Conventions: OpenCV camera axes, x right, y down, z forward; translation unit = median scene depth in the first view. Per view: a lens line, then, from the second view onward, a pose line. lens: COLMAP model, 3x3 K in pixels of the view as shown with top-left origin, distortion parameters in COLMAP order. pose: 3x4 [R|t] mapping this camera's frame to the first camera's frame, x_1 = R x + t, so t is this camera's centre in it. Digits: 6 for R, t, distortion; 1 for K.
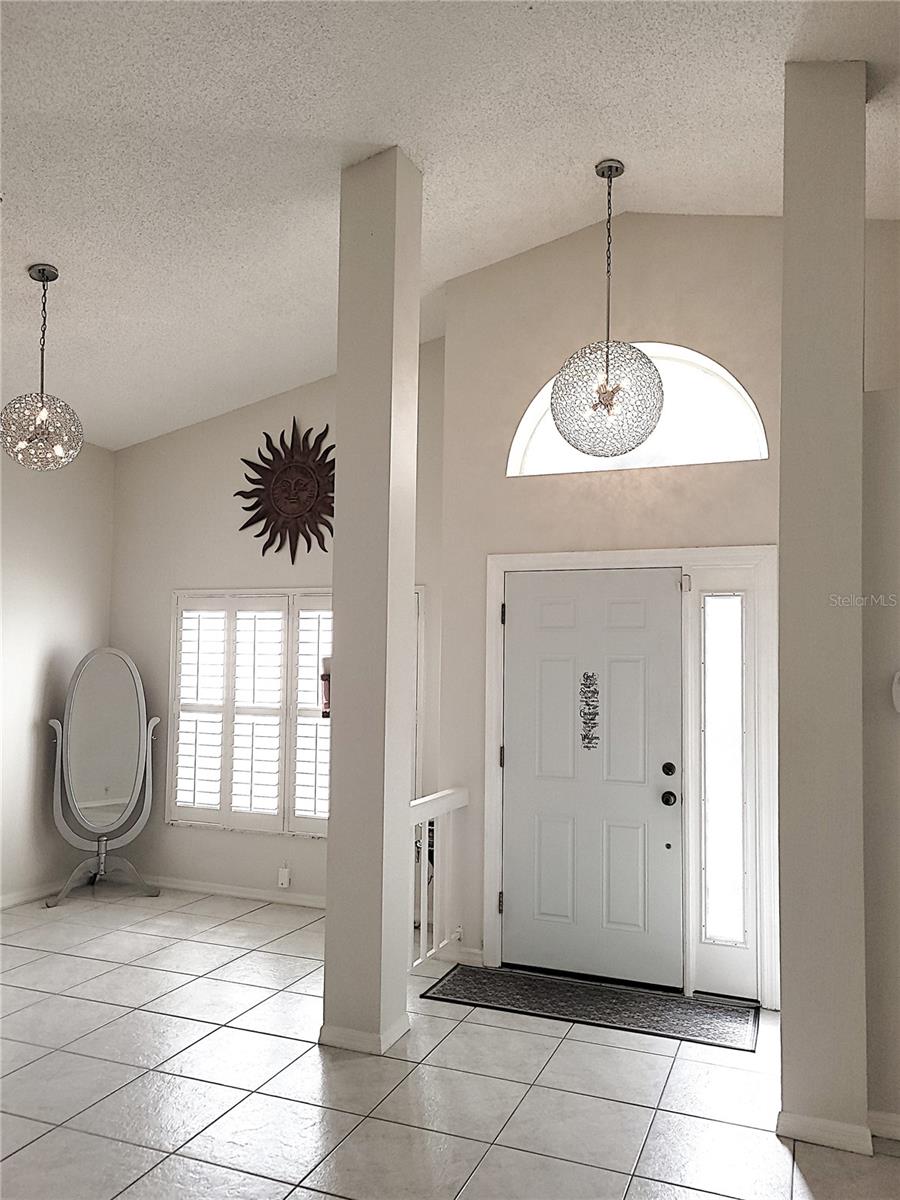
lens RADIAL K [[915.2, 0, 448.0], [0, 915.2, 622.2], [0, 0, 1]] dist [0.043292, -0.027087]
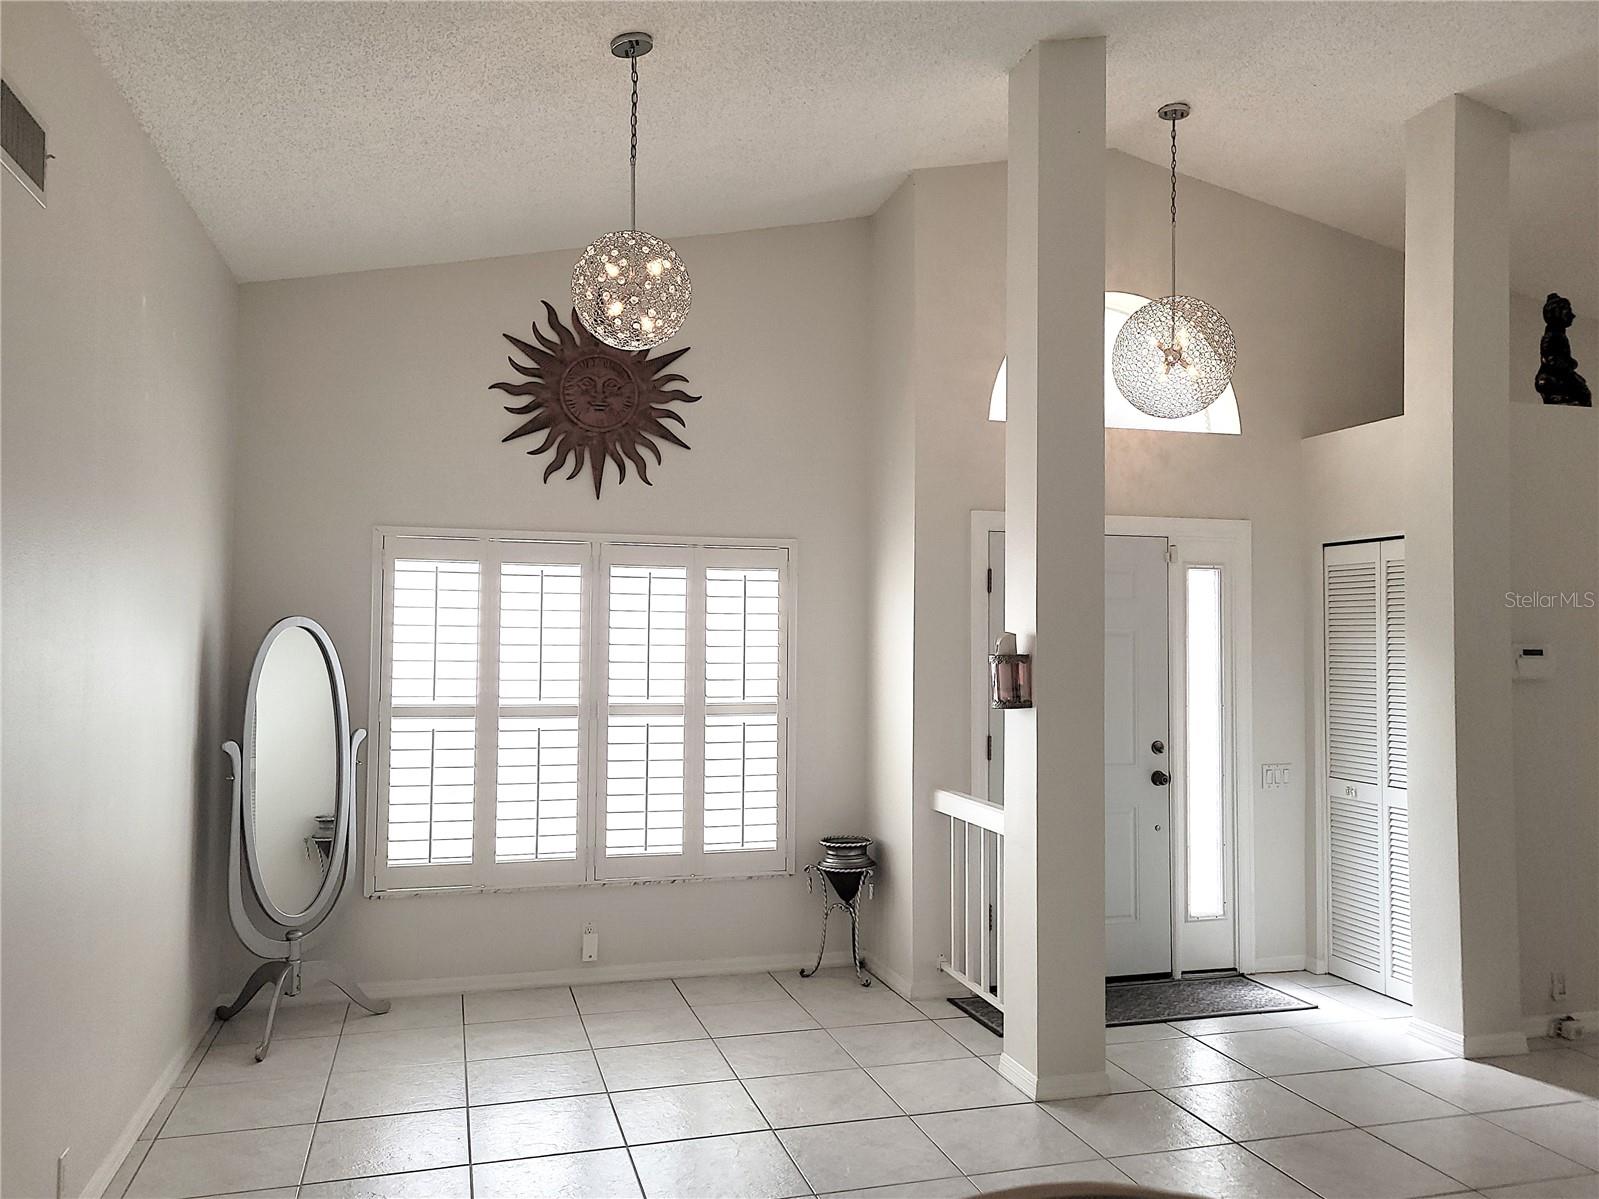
lens RADIAL K [[1219.5, 0, 782.3], [0, 1219.5, 590.7], [0, 0, 1]] dist [0.043292, -0.027087]
pose [[0.784028, 0.012121, 0.620607, -0.640857], [-0.022739, 0.999699, 0.009201, -0.004923], [-0.620309, -0.021326, 0.784068, 0.182787]]
